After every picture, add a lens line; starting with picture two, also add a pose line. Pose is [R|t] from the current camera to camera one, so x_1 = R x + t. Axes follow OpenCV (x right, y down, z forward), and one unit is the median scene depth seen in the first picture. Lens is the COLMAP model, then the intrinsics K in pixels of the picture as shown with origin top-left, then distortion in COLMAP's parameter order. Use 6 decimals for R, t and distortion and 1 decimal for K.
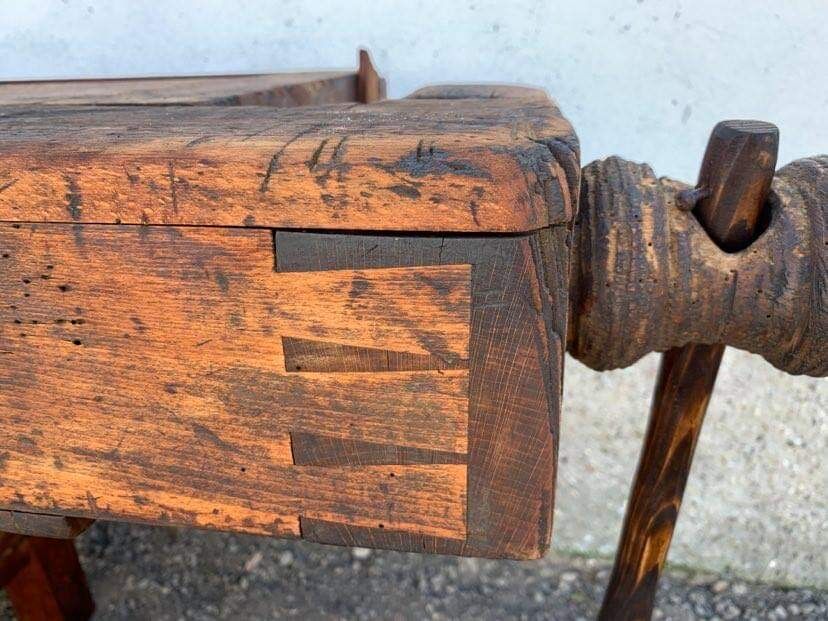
lens RADIAL K [[671.2, 0, 409.8], [0, 671.2, 292.6], [0, 0, 1]] dist [-0.010519, -0.000255]
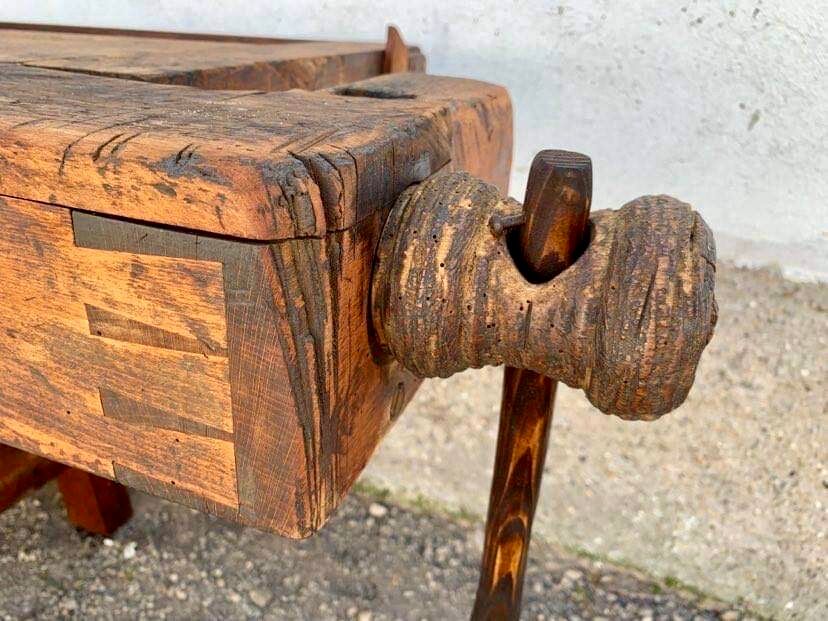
lens RADIAL K [[671.2, 0, 403.8], [0, 671.2, 297.0], [0, 0, 1]] dist [-0.010519, -0.000255]
pose [[0.977470, 0.140808, -0.157245, 0.447583], [-0.131870, 0.989071, 0.065950, -0.079230], [0.164813, -0.043728, 0.985355, -0.021055]]
